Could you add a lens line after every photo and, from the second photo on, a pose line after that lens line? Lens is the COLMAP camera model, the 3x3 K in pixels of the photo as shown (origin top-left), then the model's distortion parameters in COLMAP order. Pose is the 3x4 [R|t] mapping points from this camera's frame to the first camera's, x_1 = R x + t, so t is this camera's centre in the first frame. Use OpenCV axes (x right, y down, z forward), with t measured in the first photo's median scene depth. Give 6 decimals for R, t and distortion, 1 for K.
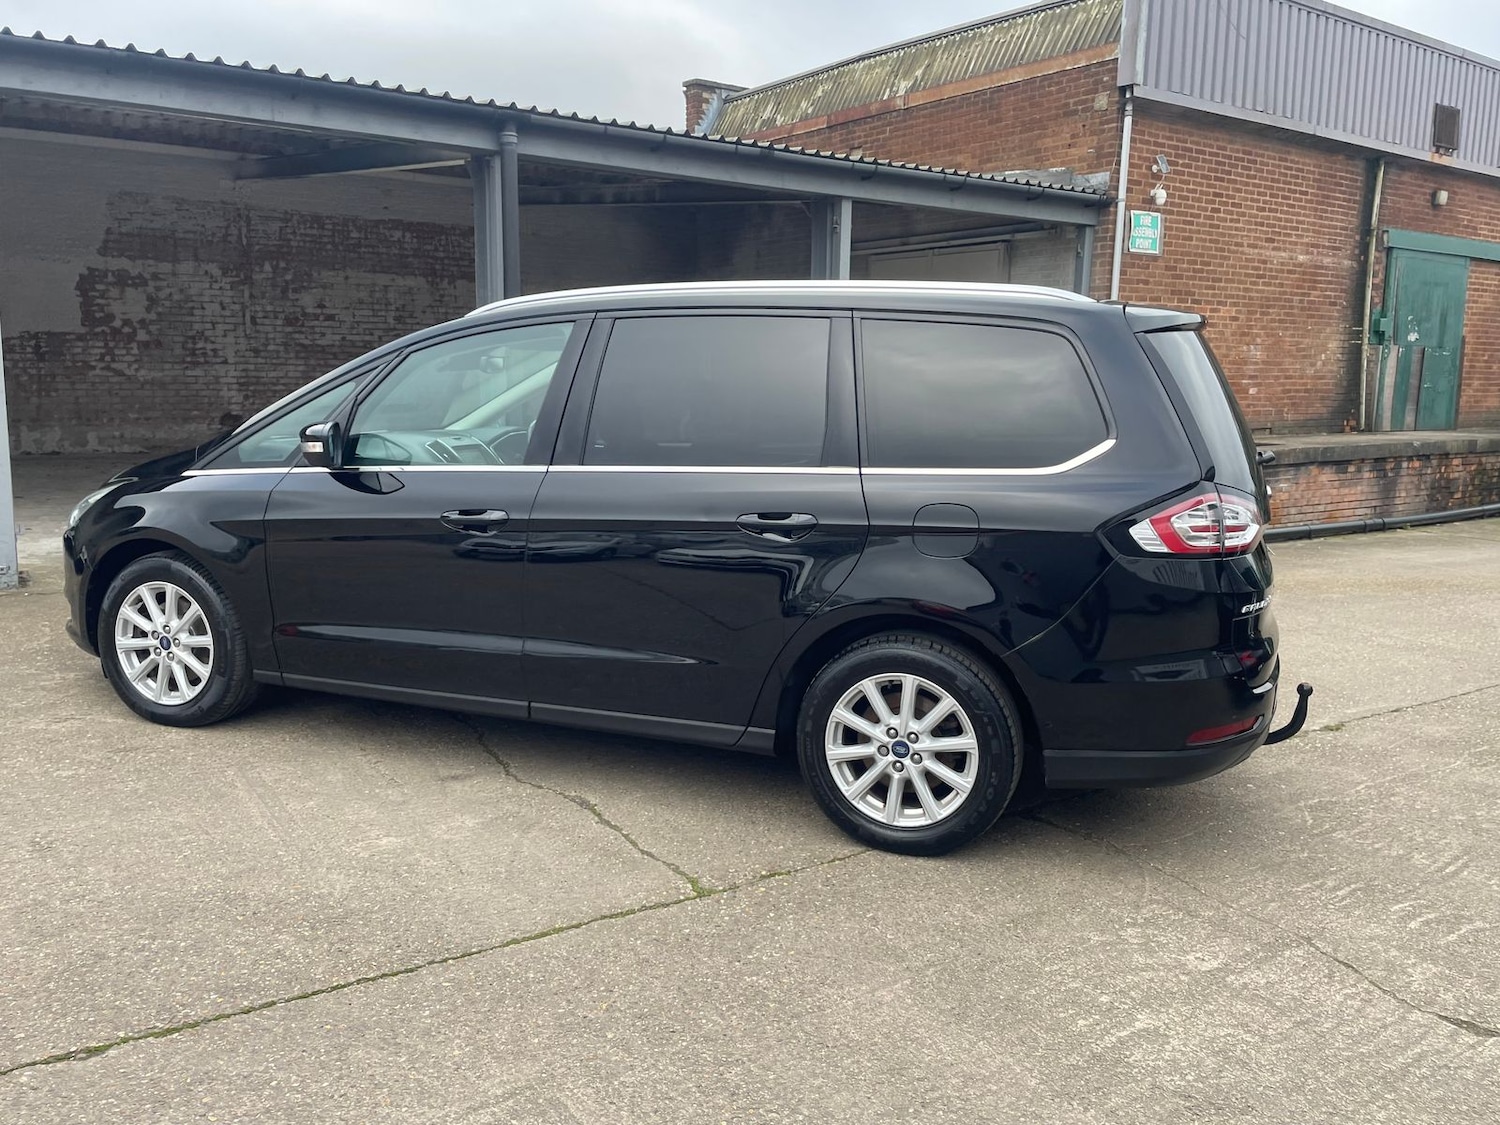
lens RADIAL K [[1200.6, 0, 758.2], [0, 1200.6, 553.8], [0, 0, 1]] dist [0.087904, -0.113773]
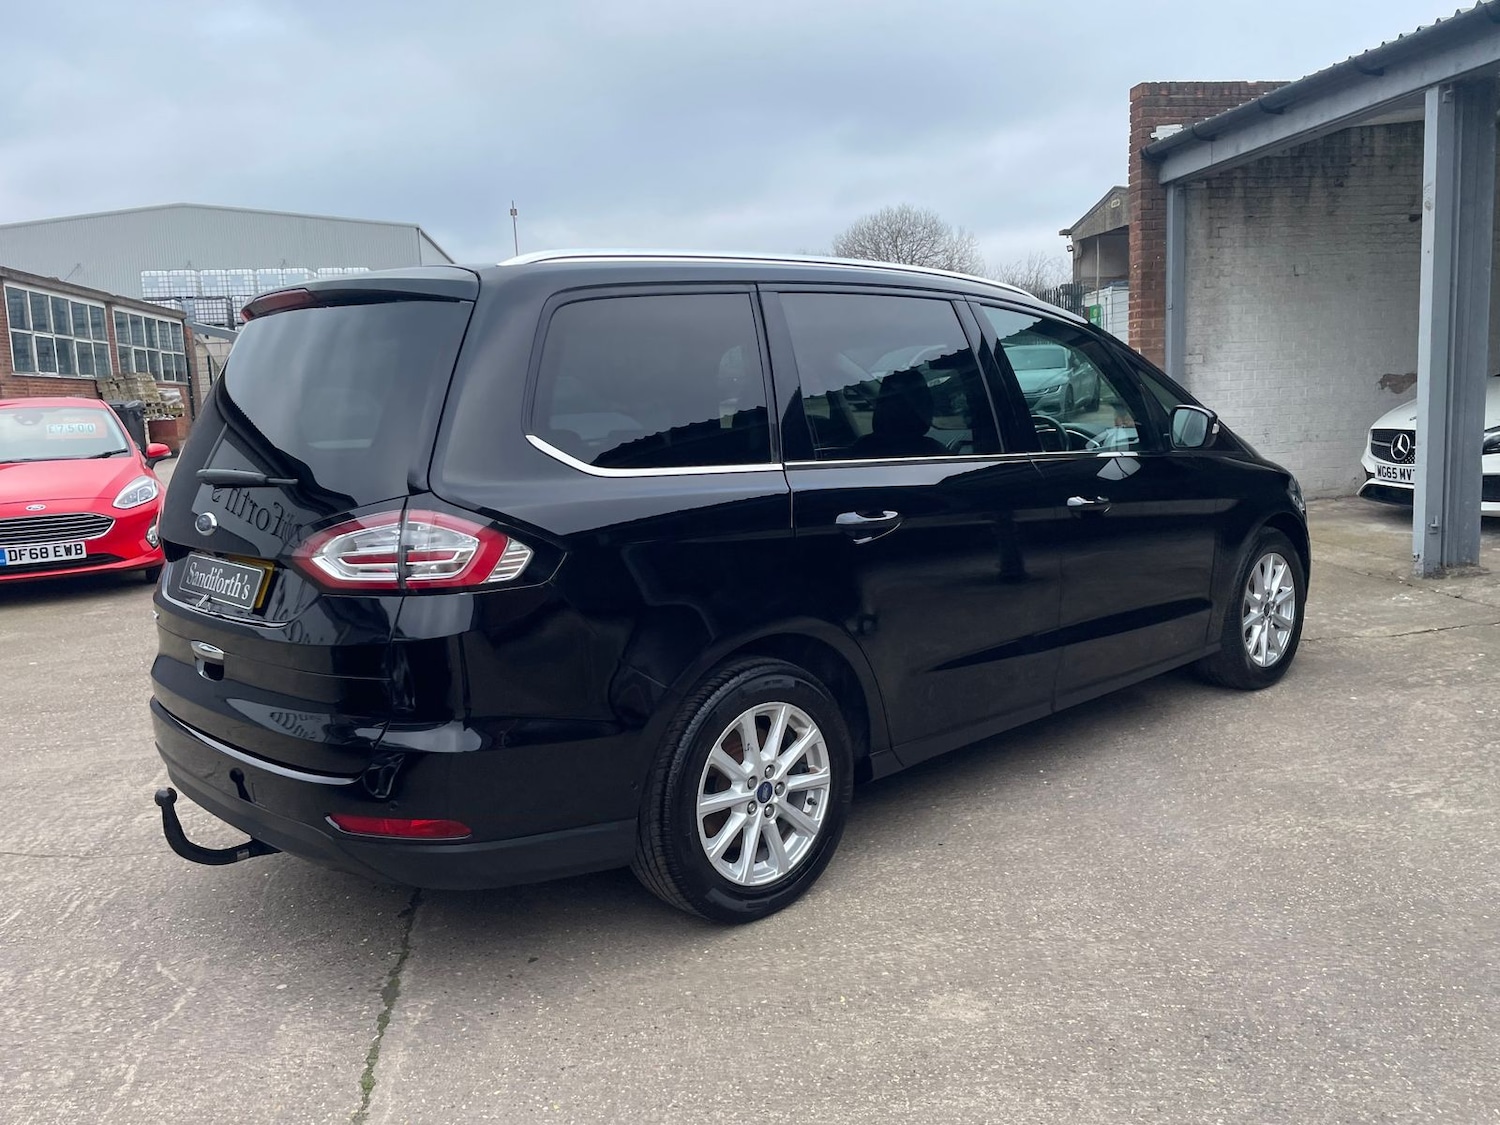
lens RADIAL K [[1200.6, 0, 763.3], [0, 1200.6, 573.5], [0, 0, 1]] dist [0.087904, -0.113773]
pose [[-0.447999, 0.129291, -0.884636, 0.799783], [-0.104363, 0.975160, 0.195373, -0.172944], [0.887922, 0.179850, -0.423378, 1.397531]]
